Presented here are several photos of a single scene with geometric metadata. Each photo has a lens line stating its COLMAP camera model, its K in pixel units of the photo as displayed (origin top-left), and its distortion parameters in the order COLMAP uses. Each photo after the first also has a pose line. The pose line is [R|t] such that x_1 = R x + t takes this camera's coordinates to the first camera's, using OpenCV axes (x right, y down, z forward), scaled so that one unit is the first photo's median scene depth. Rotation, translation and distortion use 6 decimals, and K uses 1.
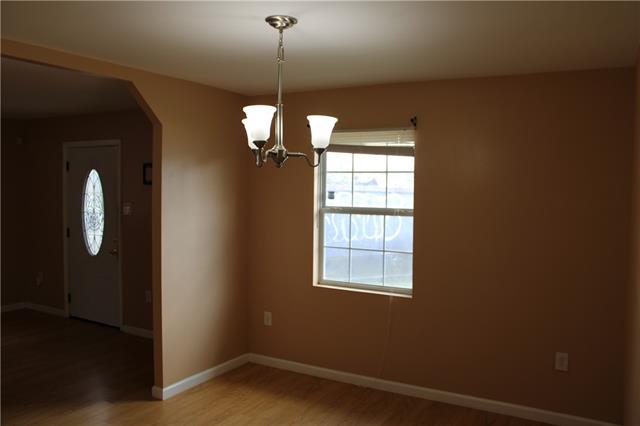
lens RADIAL K [[536.4, 0, 321.7], [0, 536.4, 205.0], [0, 0, 1]] dist [-0.175577, 0.144562]
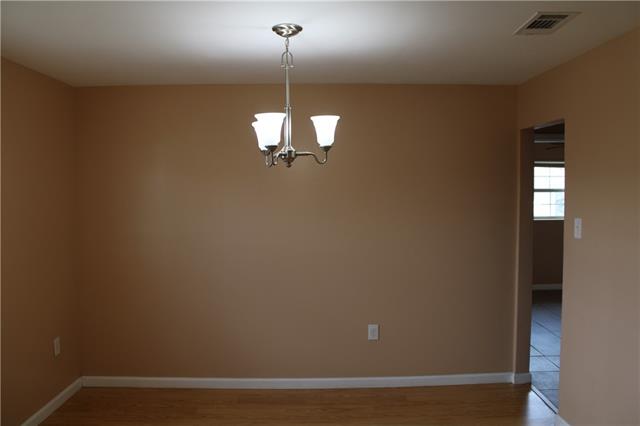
lens RADIAL K [[536.4, 0, 321.7], [0, 536.4, 205.0], [0, 0, 1]] dist [-0.175577, 0.144562]
pose [[-0.509427, -0.042851, 0.859446, -0.646077], [0.032699, 0.997074, 0.069094, -0.041183], [-0.859893, 0.063301, -0.506535, 0.931024]]
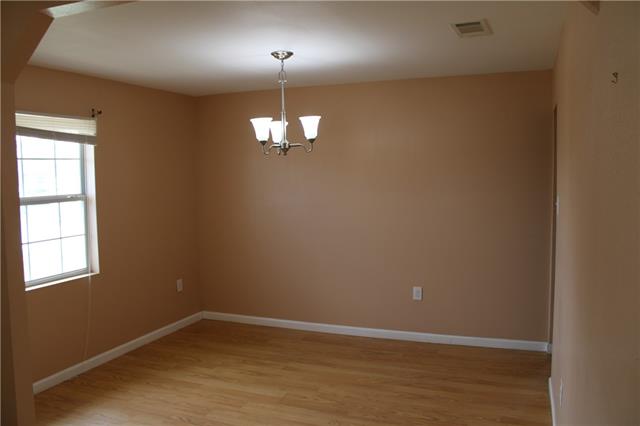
lens RADIAL K [[536.4, 0, 321.7], [0, 536.4, 205.0], [0, 0, 1]] dist [-0.175577, 0.144562]
pose [[-0.135833, -0.079376, 0.987547, -0.969500], [0.055593, 0.994604, 0.087590, -0.035477], [-0.989171, 0.066798, -0.130687, 0.688678]]
